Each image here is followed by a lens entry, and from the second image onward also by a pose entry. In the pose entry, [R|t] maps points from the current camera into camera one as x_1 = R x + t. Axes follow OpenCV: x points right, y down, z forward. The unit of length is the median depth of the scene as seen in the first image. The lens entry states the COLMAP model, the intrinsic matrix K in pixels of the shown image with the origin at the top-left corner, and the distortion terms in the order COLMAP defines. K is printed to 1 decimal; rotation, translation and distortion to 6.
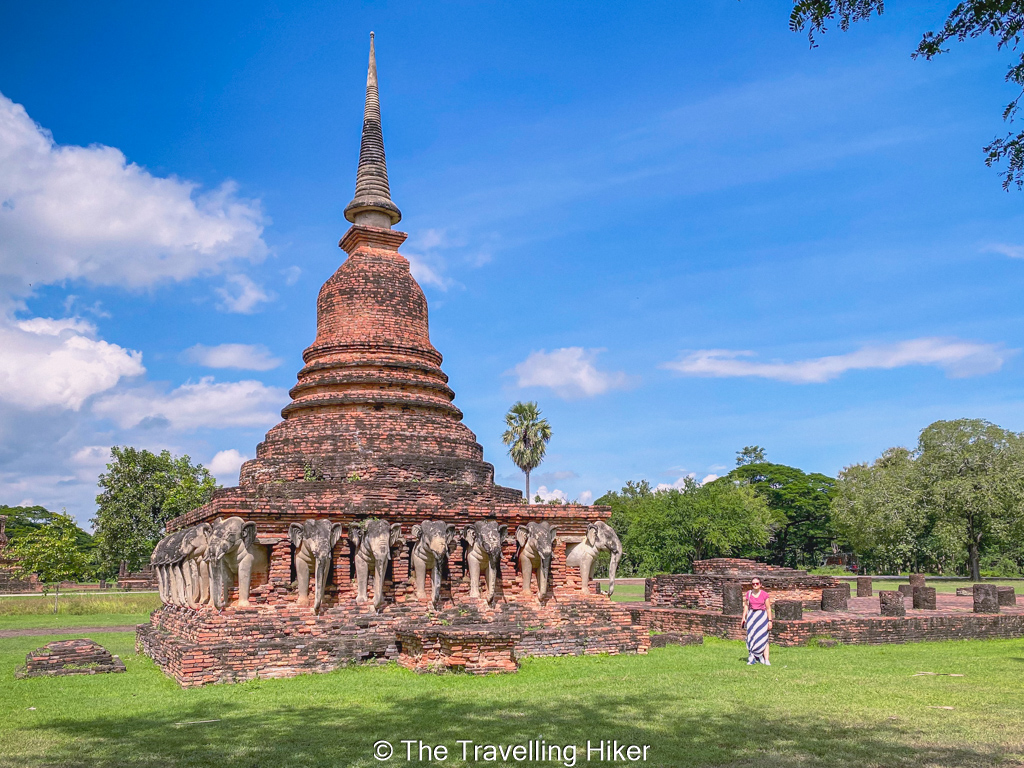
lens RADIAL K [[772.6, 0, 512.6], [0, 772.6, 384.9], [0, 0, 1]] dist [0.001476, -0.028472]
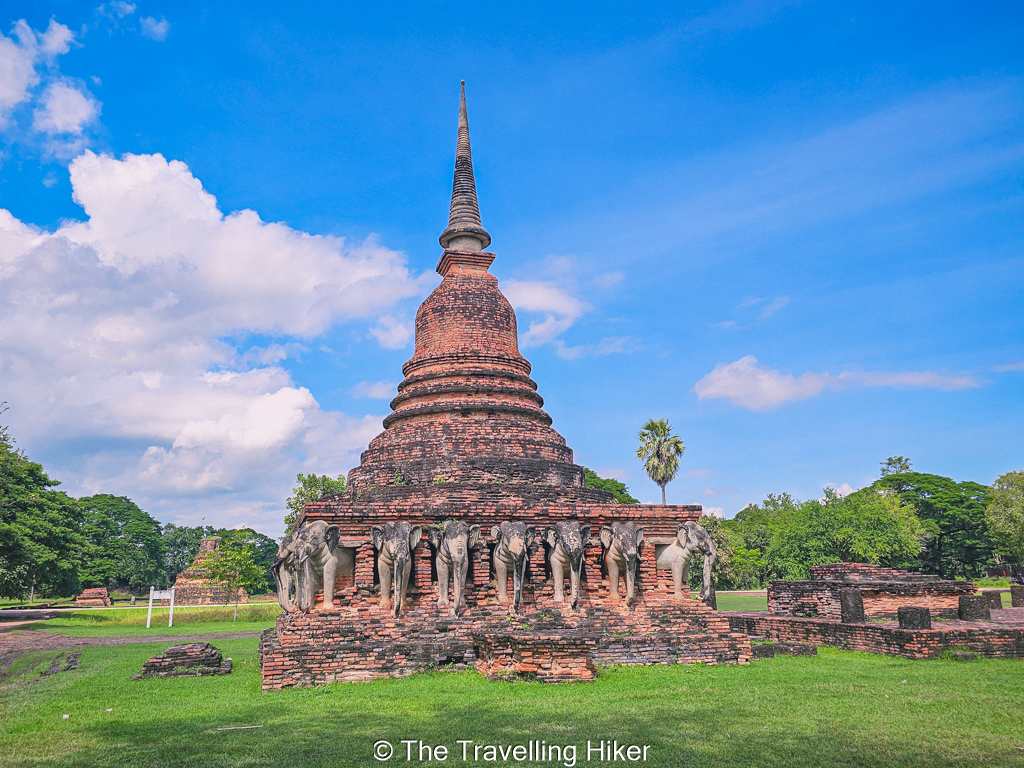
lens RADIAL K [[694.8, 0, 528.6], [0, 694.8, 331.0], [0, 0, 1]] dist [0.001450, -0.006761]
pose [[0.982767, -0.066201, -0.172590, 0.077618], [0.046044, 0.991912, -0.118284, 0.031986], [0.179024, 0.108299, 0.977866, 0.079007]]
